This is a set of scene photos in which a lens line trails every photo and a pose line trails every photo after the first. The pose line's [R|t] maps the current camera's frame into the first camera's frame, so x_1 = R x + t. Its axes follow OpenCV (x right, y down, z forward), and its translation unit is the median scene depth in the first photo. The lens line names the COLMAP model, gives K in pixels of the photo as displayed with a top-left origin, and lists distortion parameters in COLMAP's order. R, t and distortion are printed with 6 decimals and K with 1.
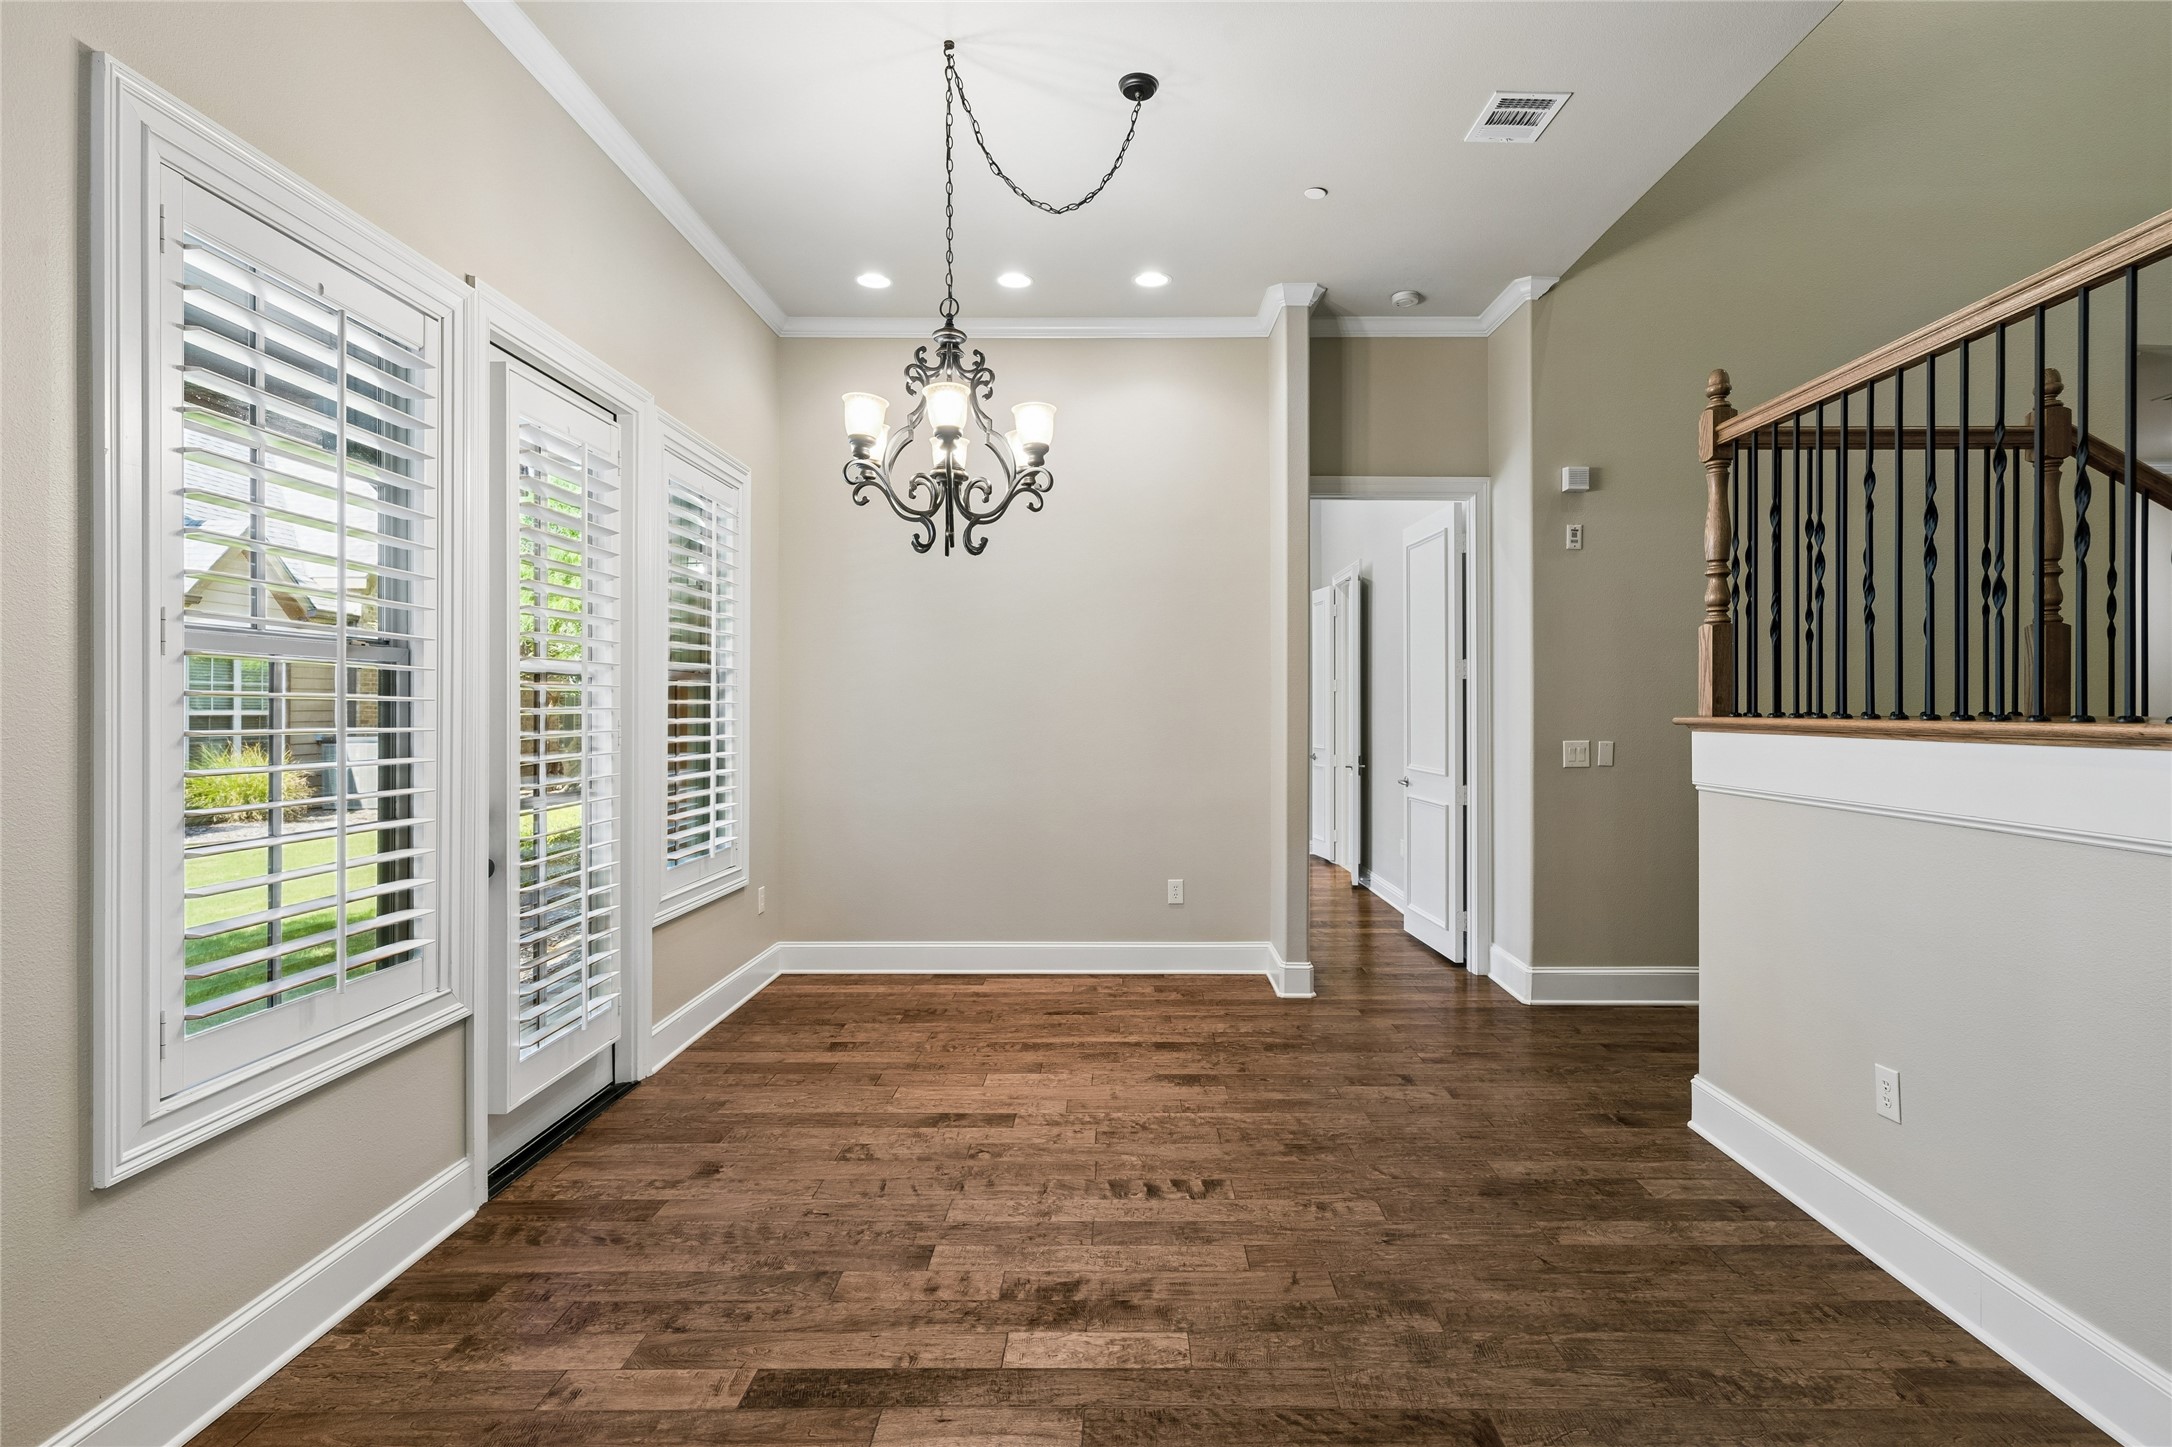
lens RADIAL K [[1091.0, 0, 1141.8], [0, 1091.0, 708.3], [0, 0, 1]] dist [-0.001114, -0.000250]
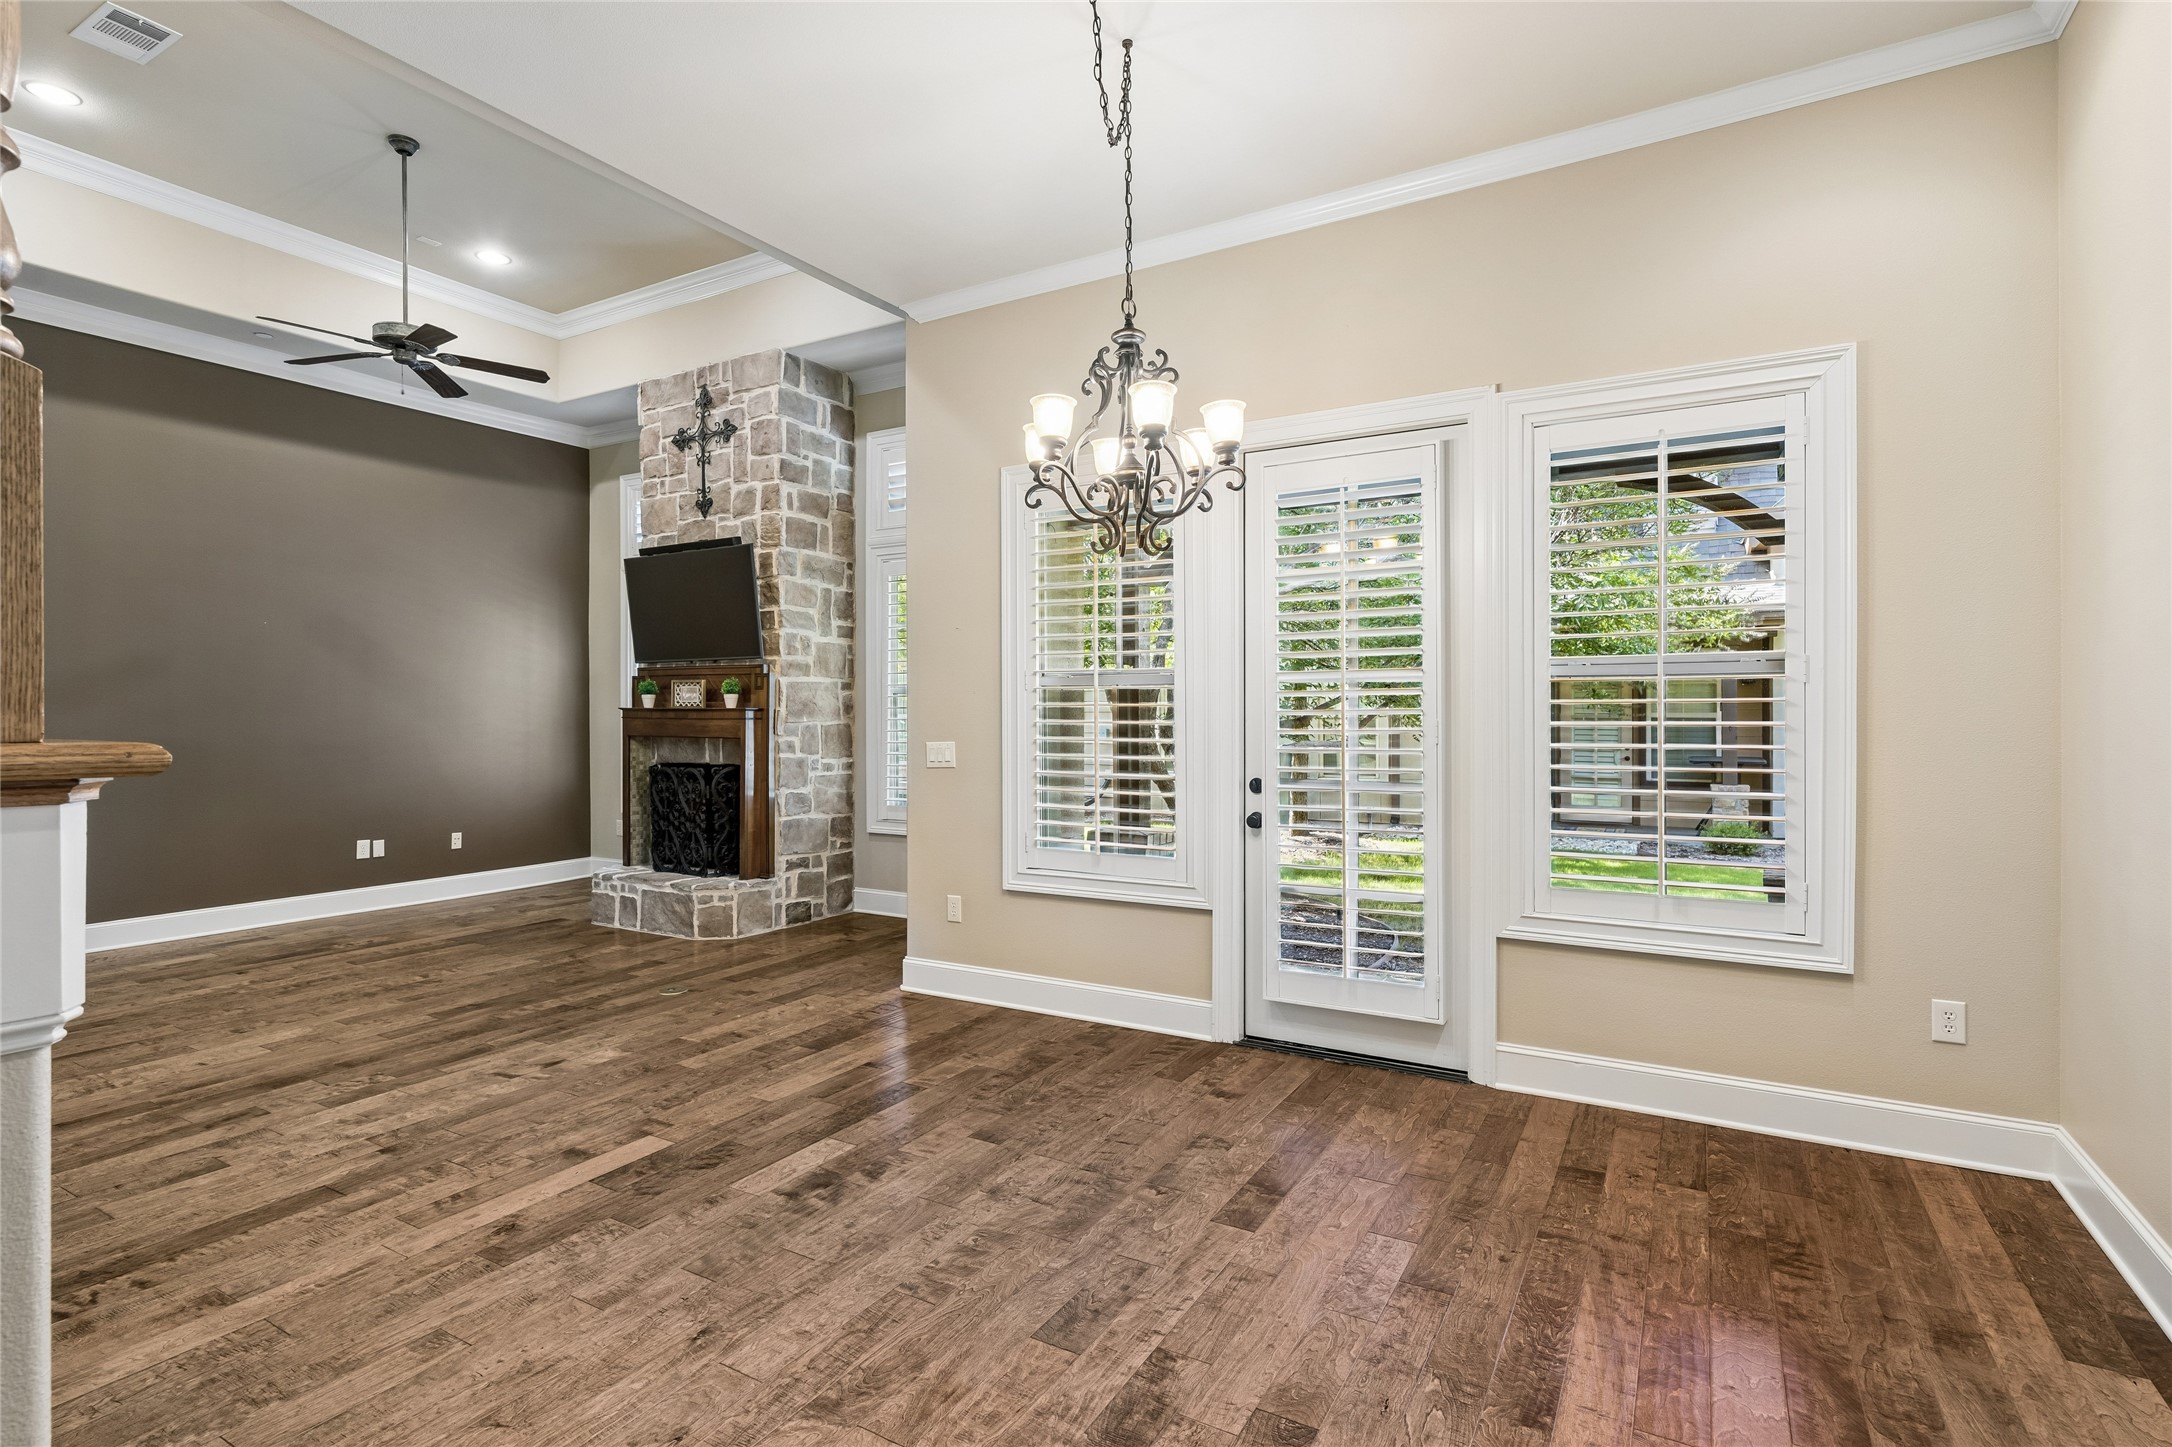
lens RADIAL K [[1040.2, 0, 1086.0], [0, 1040.2, 723.5], [0, 0, 1]] dist [0.000398, -0.000187]
pose [[-0.529295, 0.006485, -0.848413, 0.587049], [0.003076, 0.999979, 0.005725, 0.008064], [0.848432, 0.000421, -0.529304, 1.329936]]
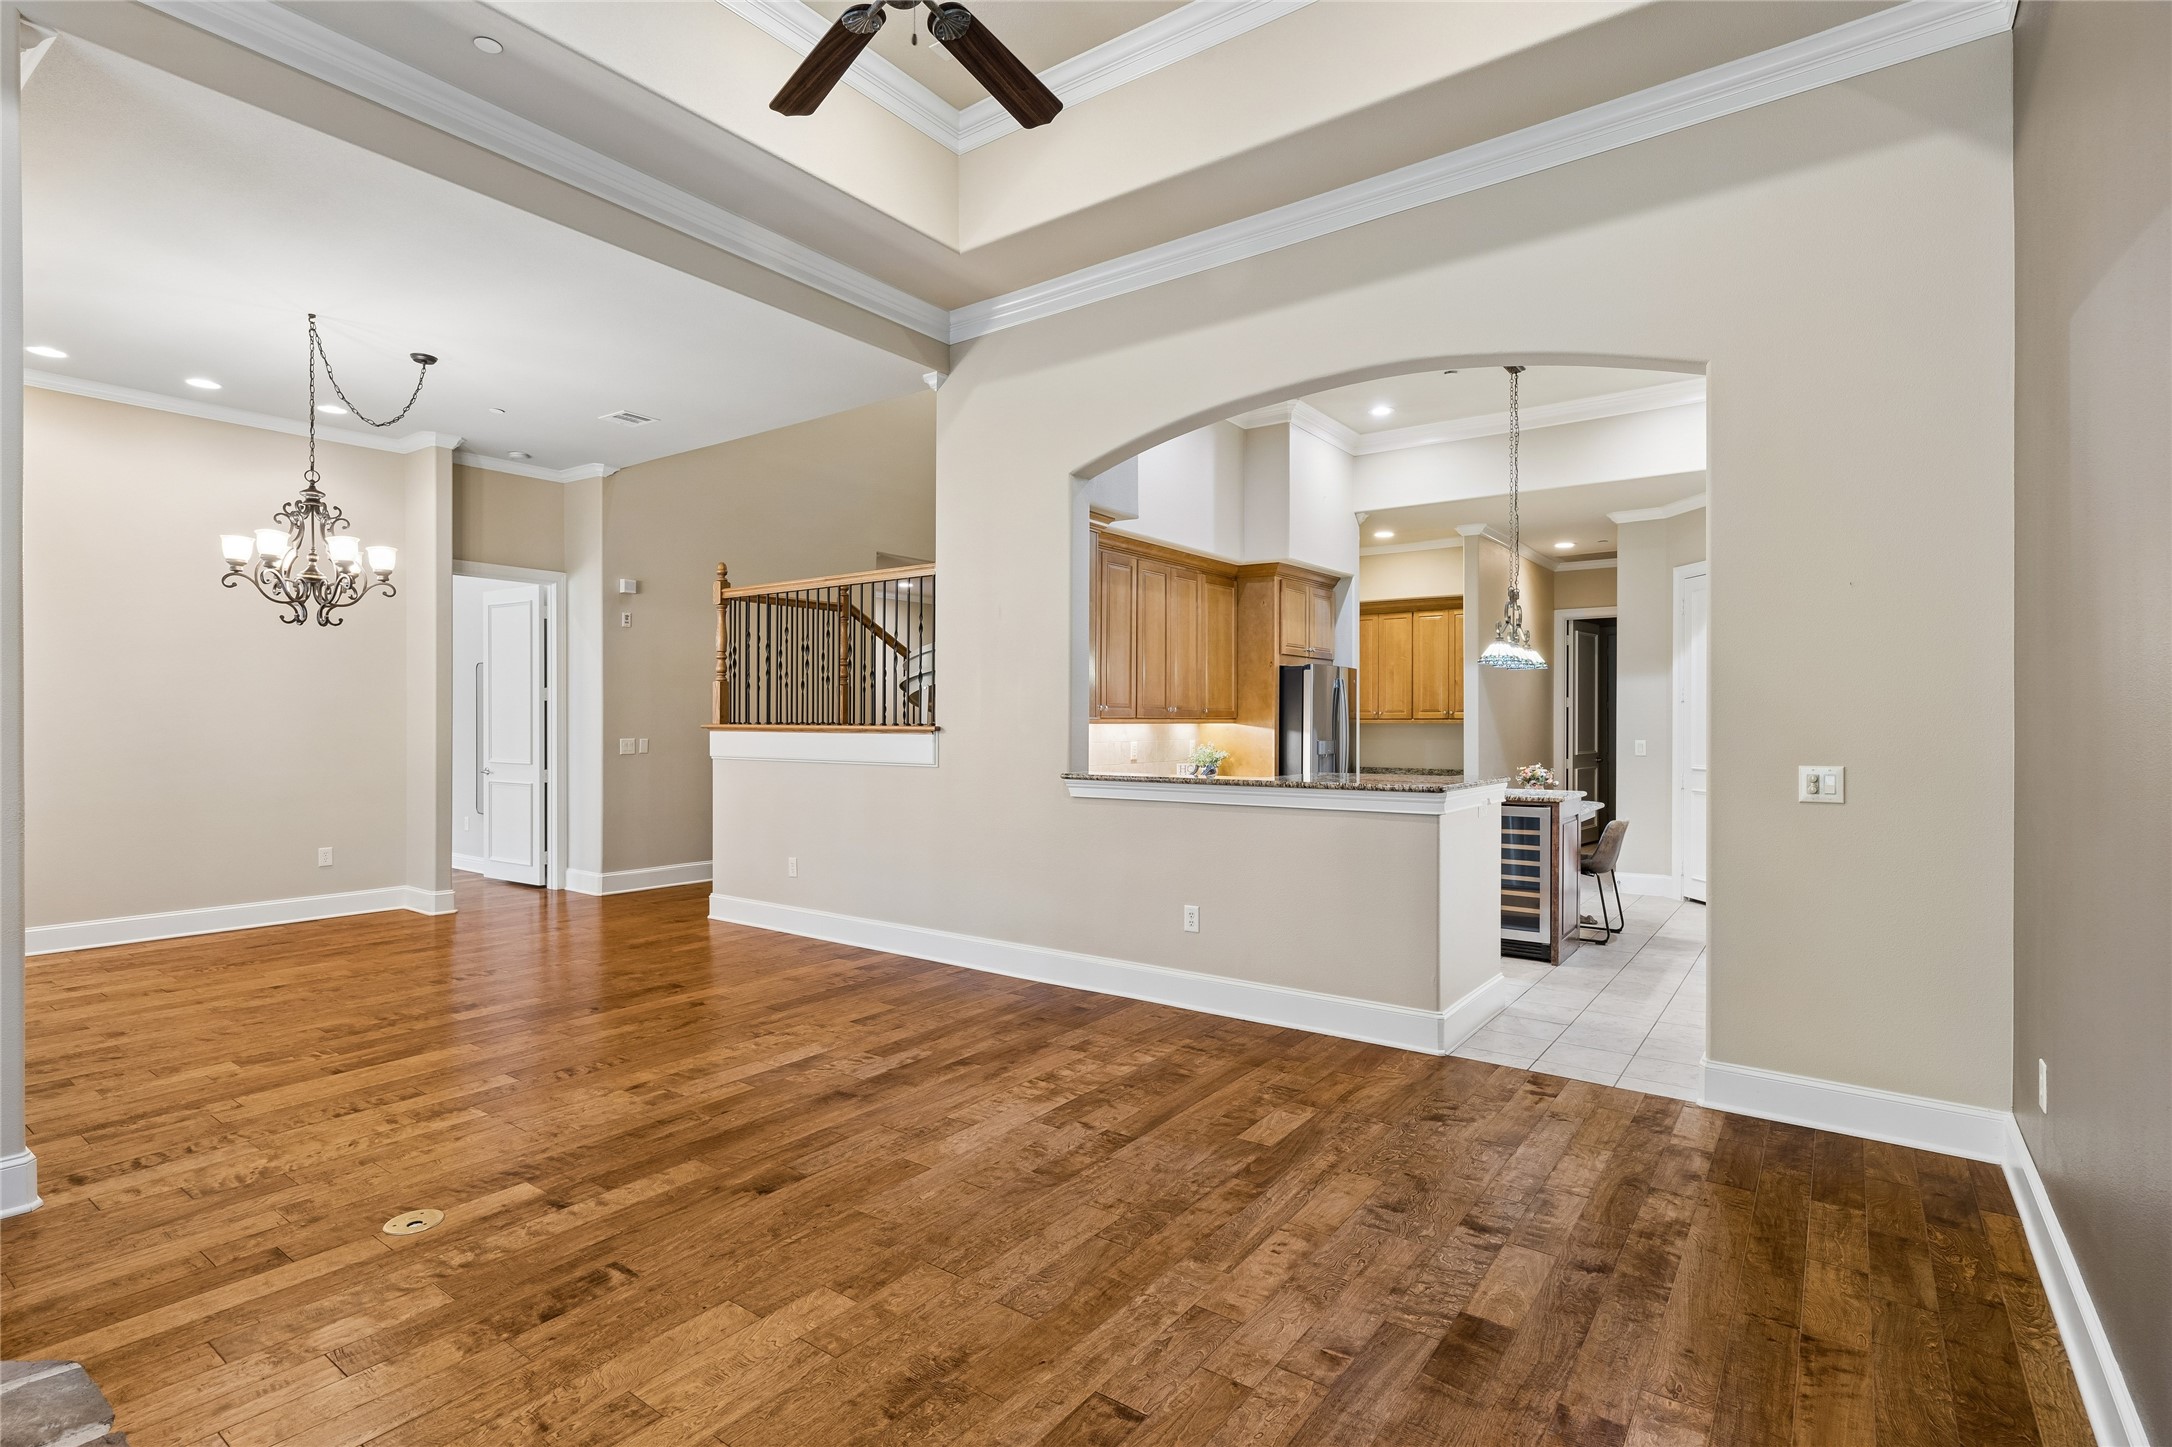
lens RADIAL K [[1040.2, 0, 1086.0], [0, 1040.2, 723.5], [0, 0, 1]] dist [0.000398, -0.000187]
pose [[0.612517, -0.000530, 0.790457, -0.653533], [-0.003376, 0.999989, 0.003286, -0.003014], [-0.790450, -0.004681, 0.612509, -0.825370]]
